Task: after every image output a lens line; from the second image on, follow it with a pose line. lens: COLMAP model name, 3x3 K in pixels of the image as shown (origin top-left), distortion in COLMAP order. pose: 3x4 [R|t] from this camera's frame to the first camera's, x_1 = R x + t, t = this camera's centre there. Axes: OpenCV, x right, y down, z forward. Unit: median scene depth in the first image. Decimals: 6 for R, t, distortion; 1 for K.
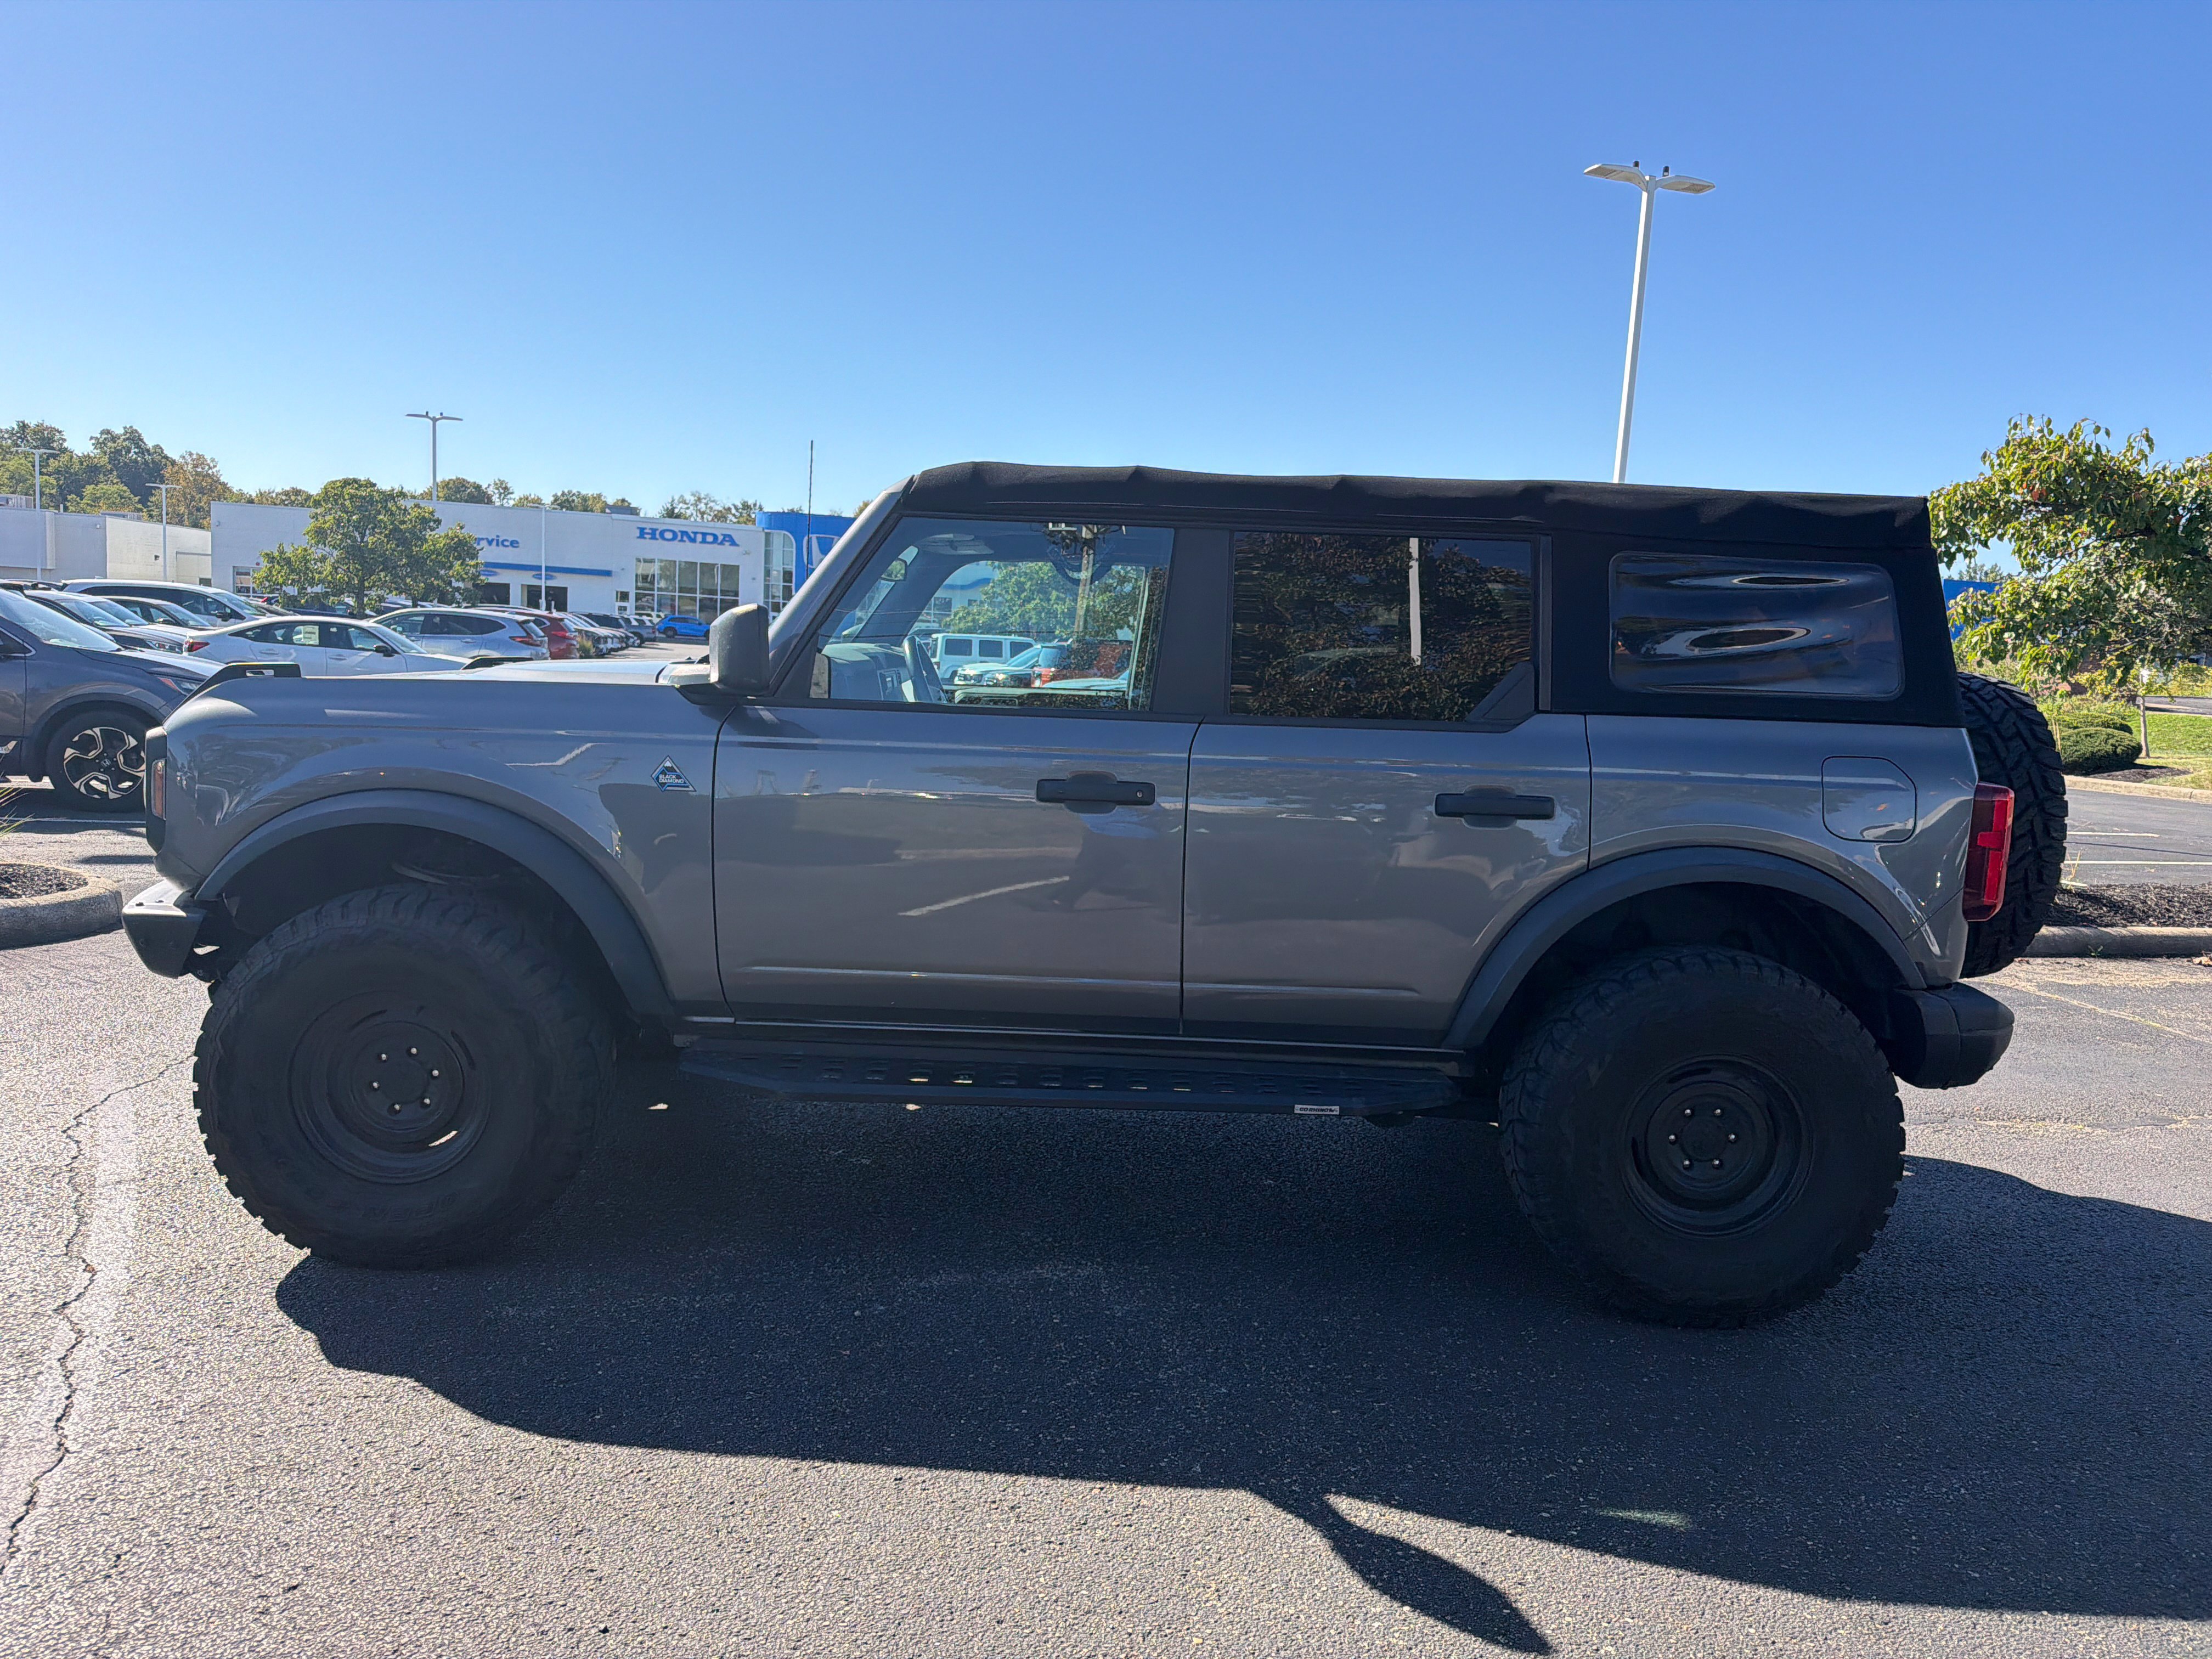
lens RADIAL K [[1557.2, 0, 1117.3], [0, 1557.2, 817.9], [0, 0, 1]] dist [0.032051, -0.039376]
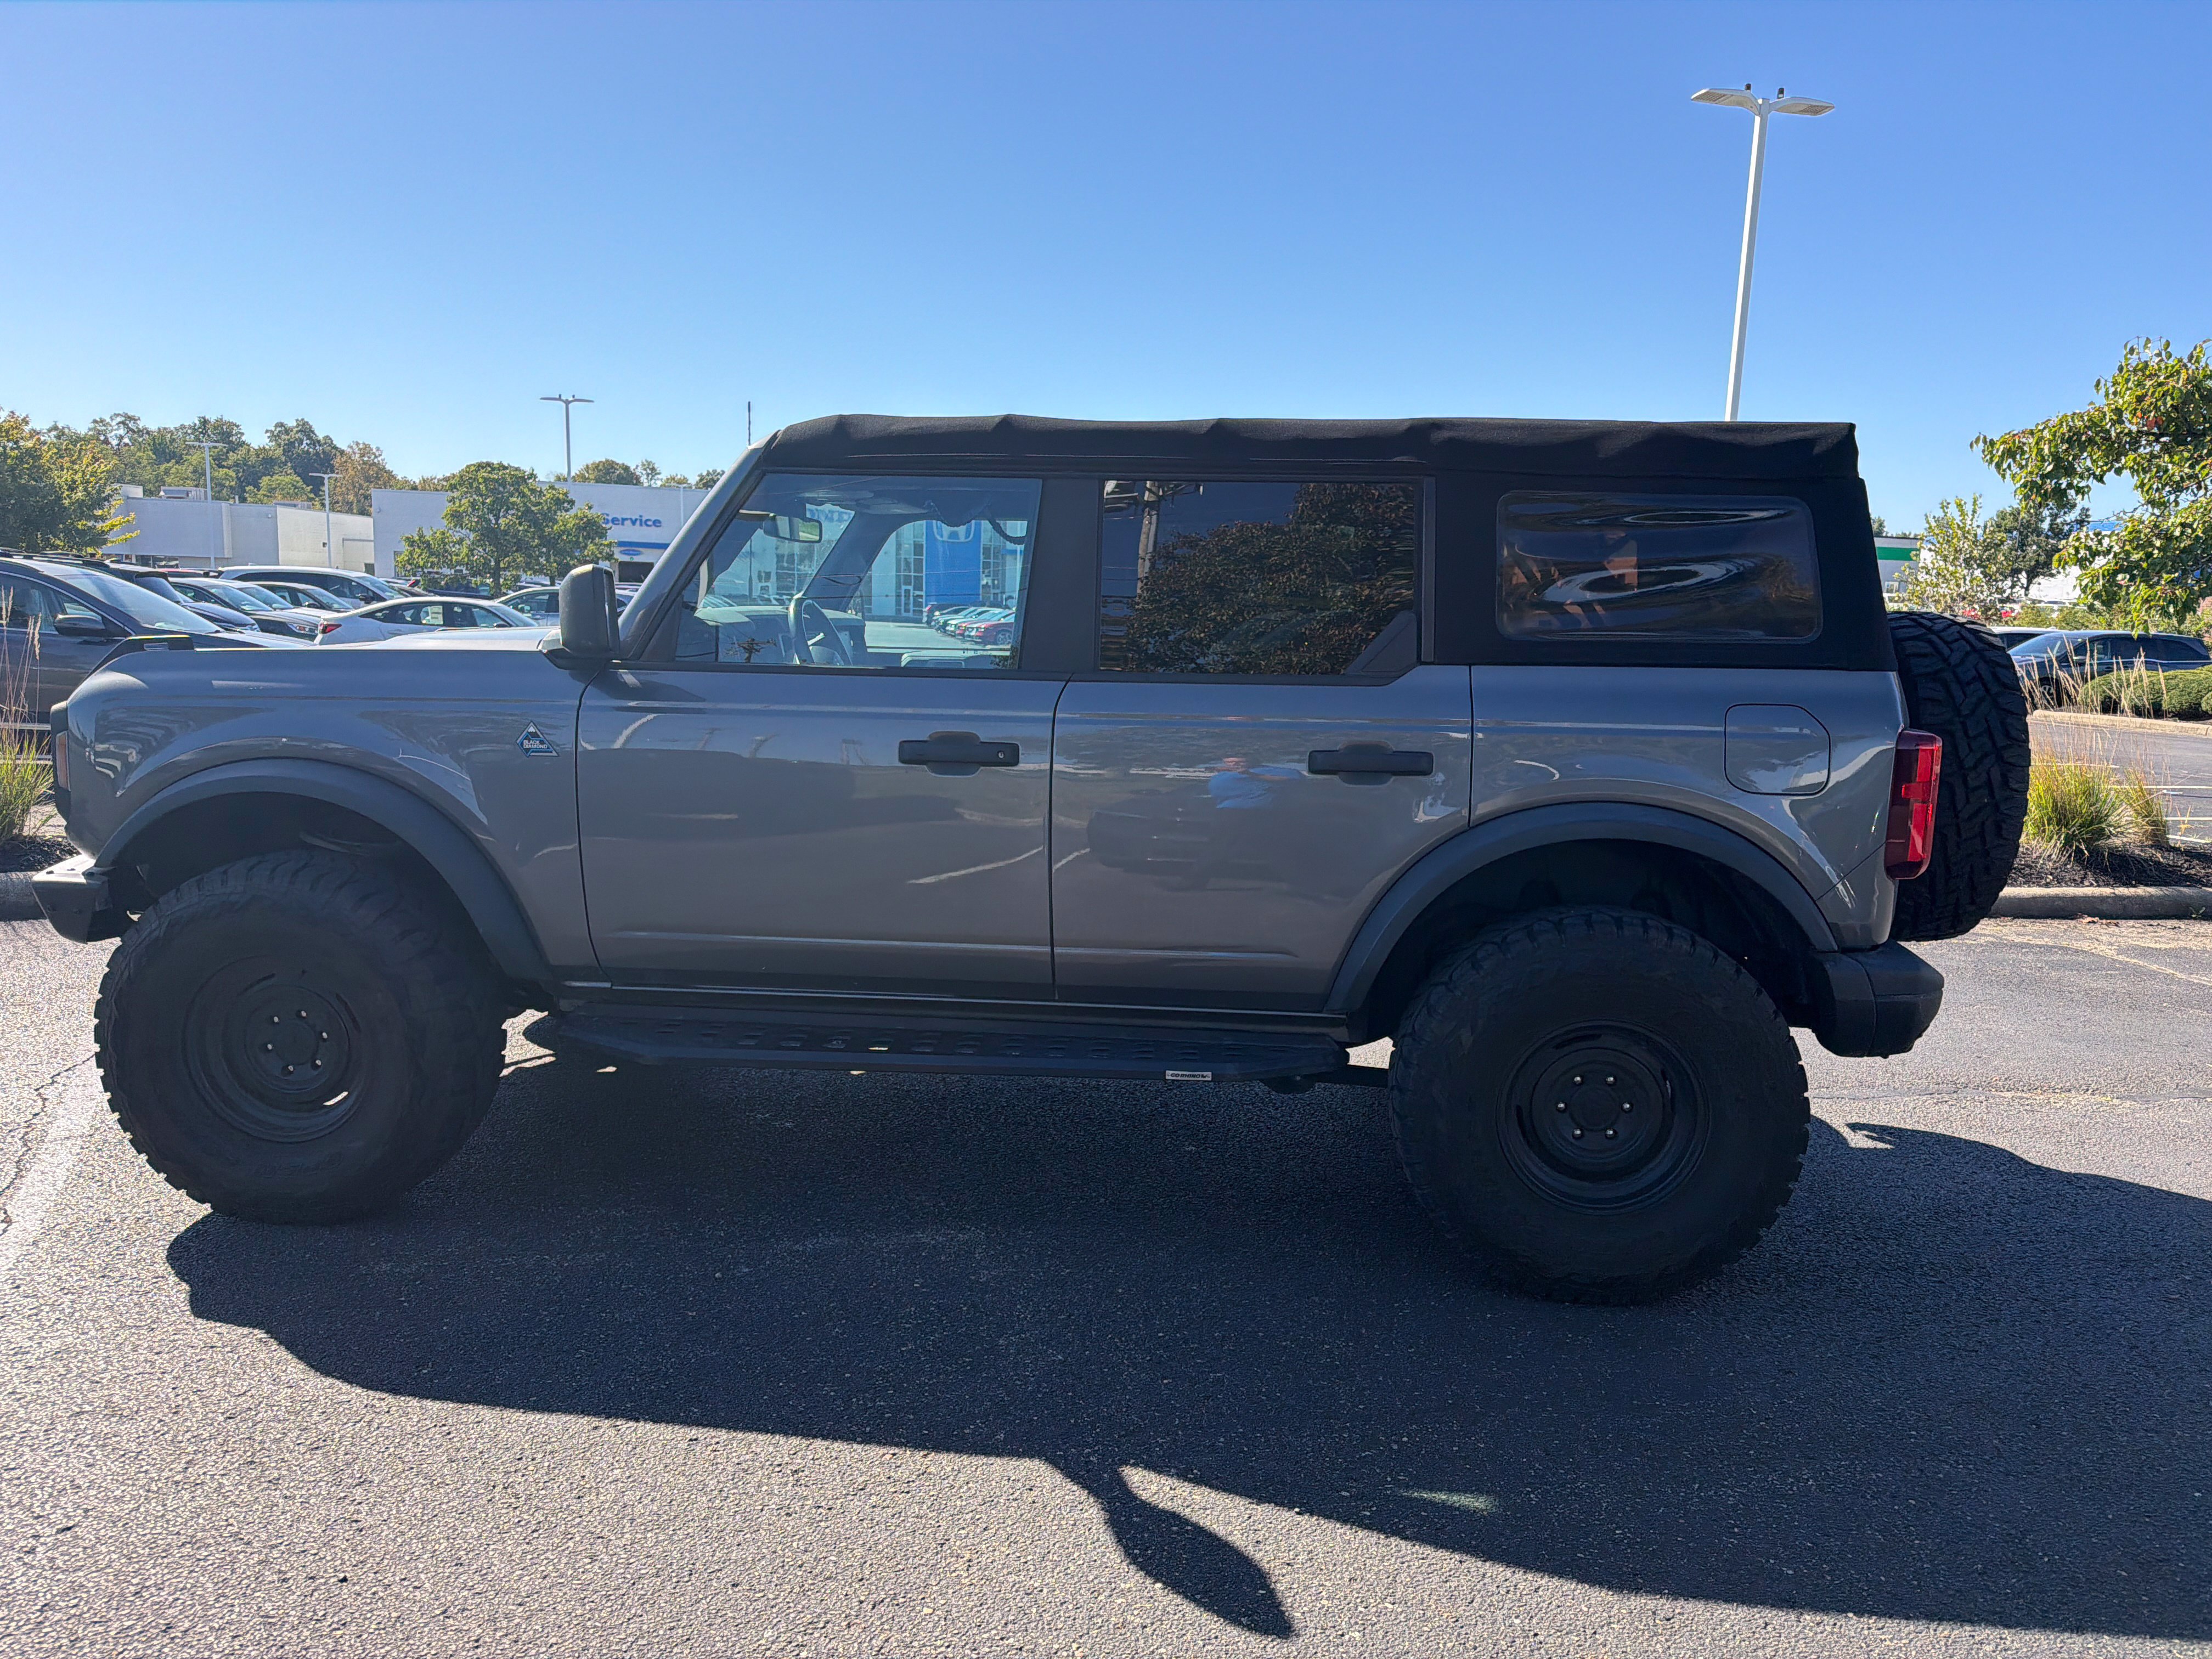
lens RADIAL K [[1557.2, 0, 1119.6], [0, 1557.2, 839.7], [0, 0, 1]] dist [0.032051, -0.039376]
pose [[0.995970, -0.007743, -0.089356, 0.172276], [0.010860, 0.999348, 0.034446, 0.005522], [0.089031, -0.035278, 0.995404, 0.031432]]
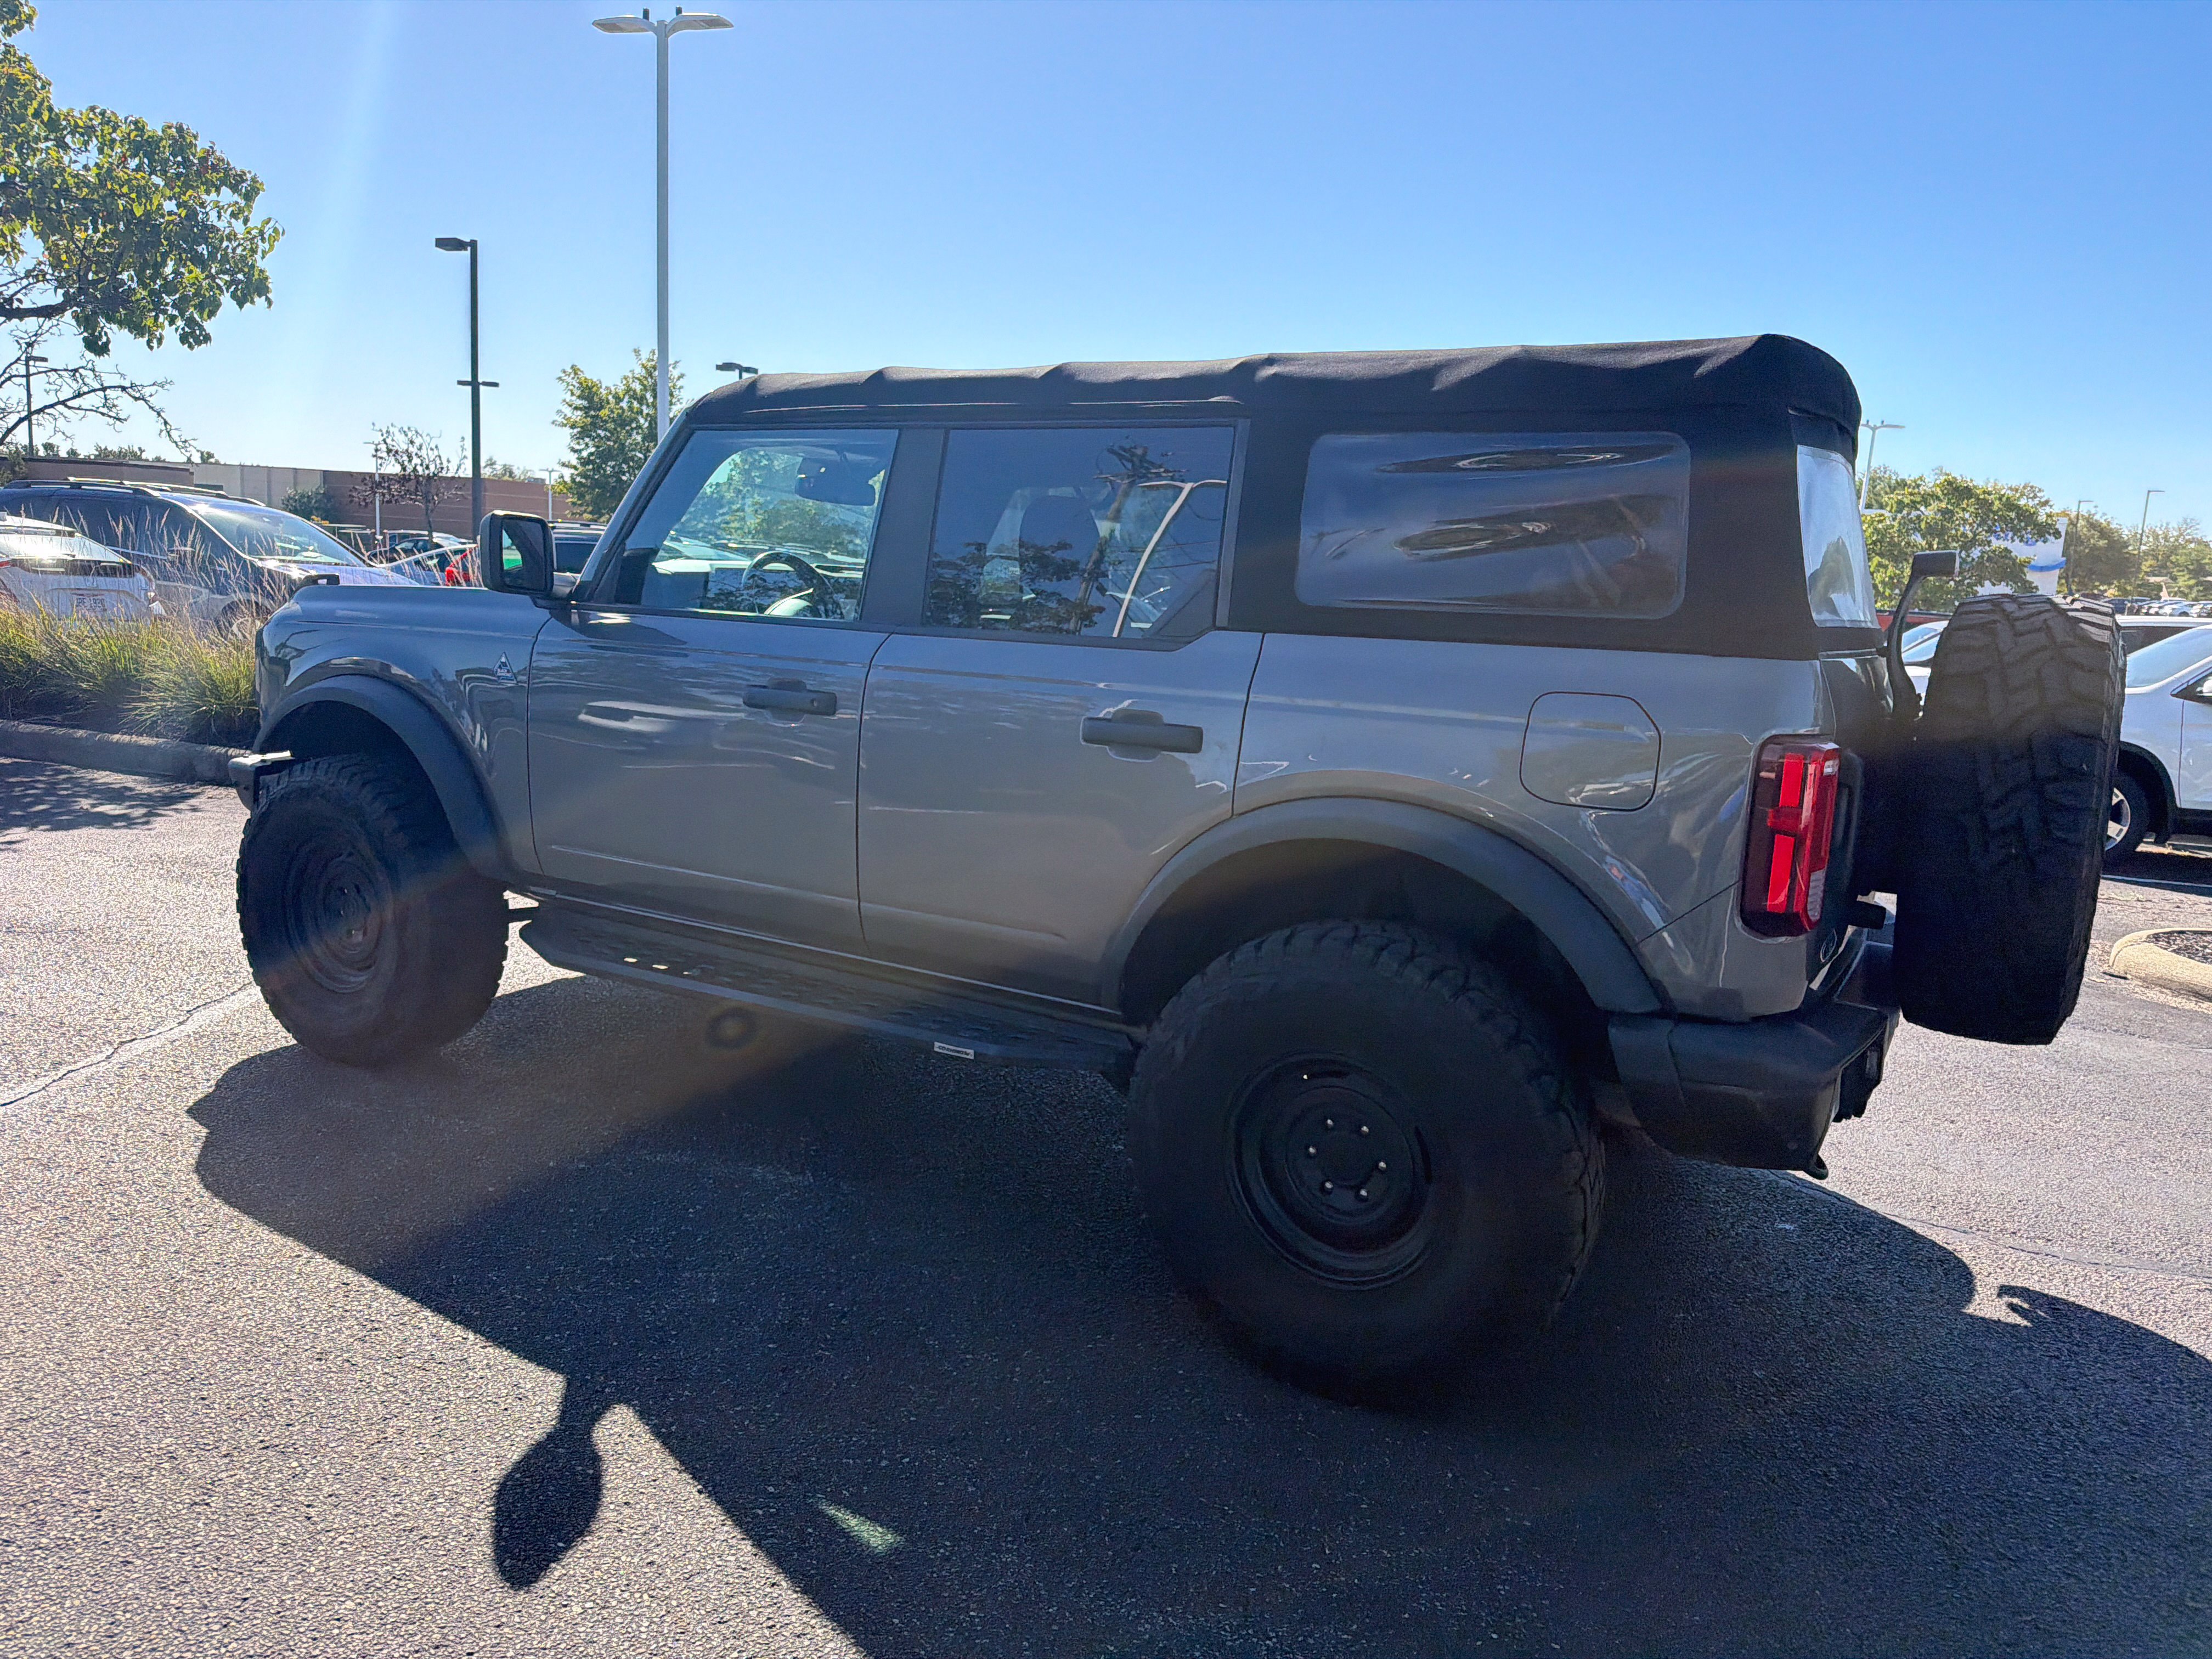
lens RADIAL K [[1557.2, 0, 1096.5], [0, 1557.2, 820.4], [0, 0, 1]] dist [0.032051, -0.039376]
pose [[0.849436, 0.078506, -0.521820, 0.671765], [-0.070973, 0.996883, 0.034445, 0.012019], [0.522898, 0.007776, 0.852360, 0.248790]]
